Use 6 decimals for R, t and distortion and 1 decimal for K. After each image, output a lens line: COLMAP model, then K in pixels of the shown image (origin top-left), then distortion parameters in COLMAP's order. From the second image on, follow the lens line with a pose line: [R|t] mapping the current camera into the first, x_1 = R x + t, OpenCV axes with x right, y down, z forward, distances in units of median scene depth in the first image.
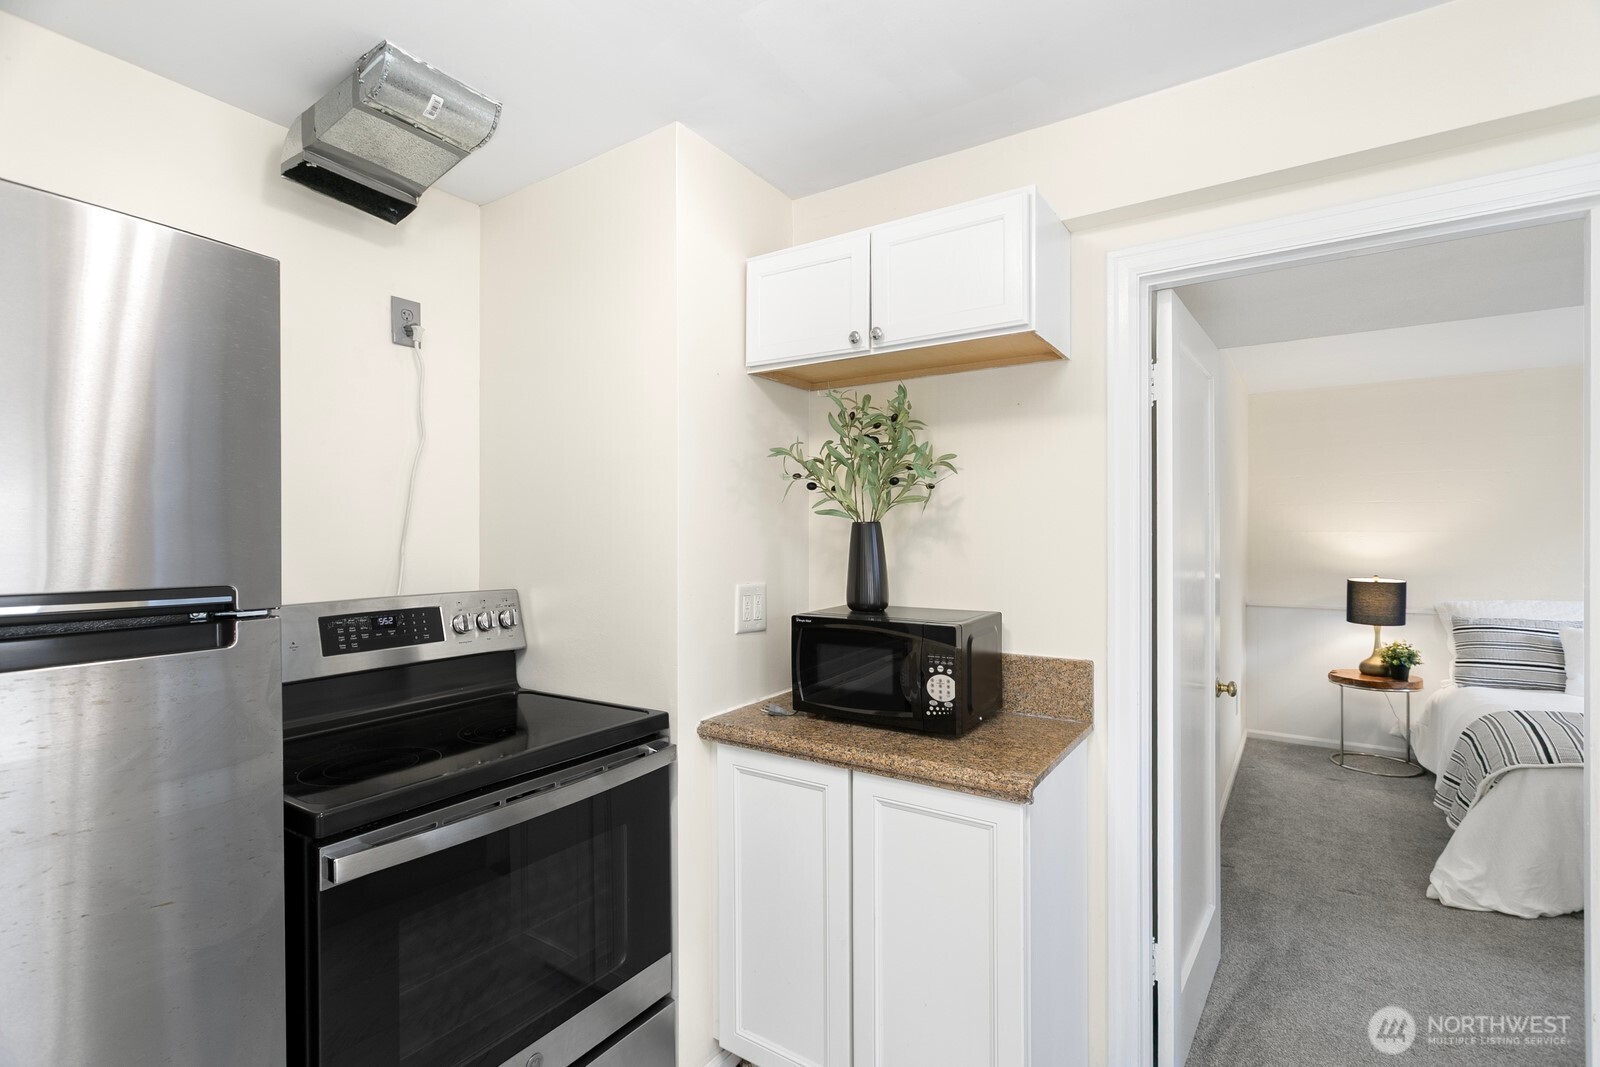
lens RADIAL K [[756.8, 0, 802.9], [0, 756.8, 539.4], [0, 0, 1]] dist [0.004182, 0.000949]
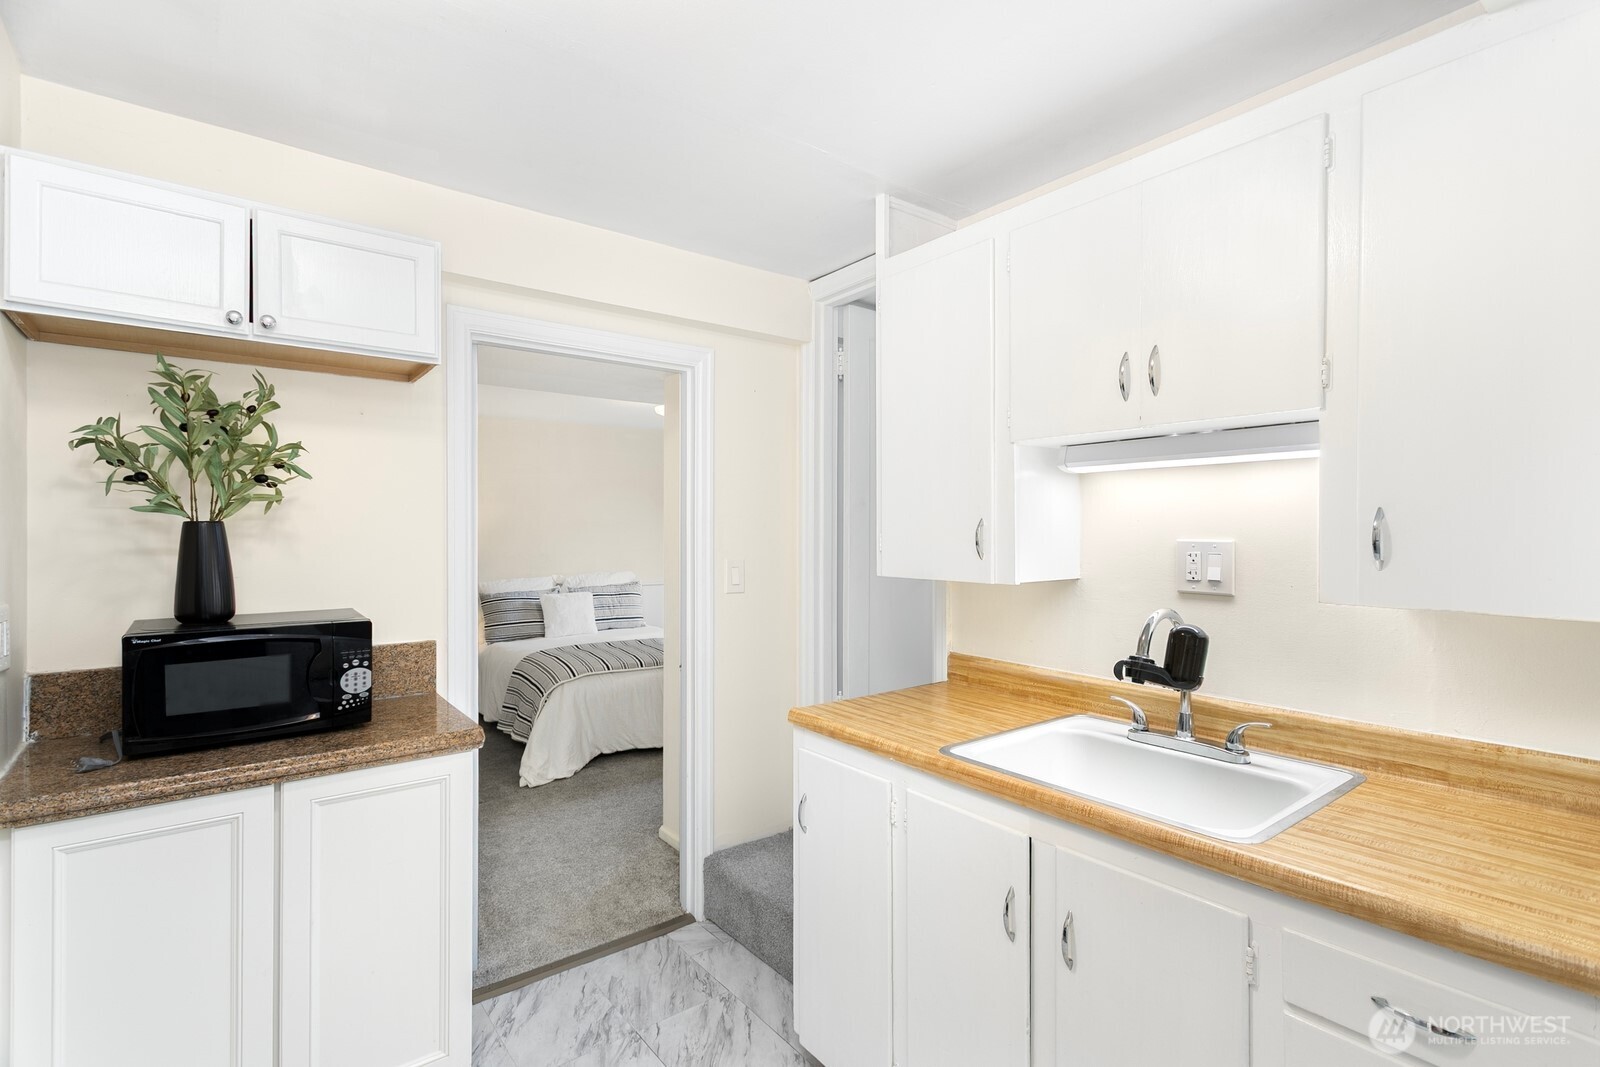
lens RADIAL K [[756.8, 0, 802.9], [0, 756.8, 539.4], [0, 0, 1]] dist [0.004182, 0.000949]
pose [[0.316874, -0.009790, 0.948417, -0.344672], [0.007151, 0.999943, 0.007932, -0.002786], [-0.948441, 0.004269, 0.316925, 0.039425]]
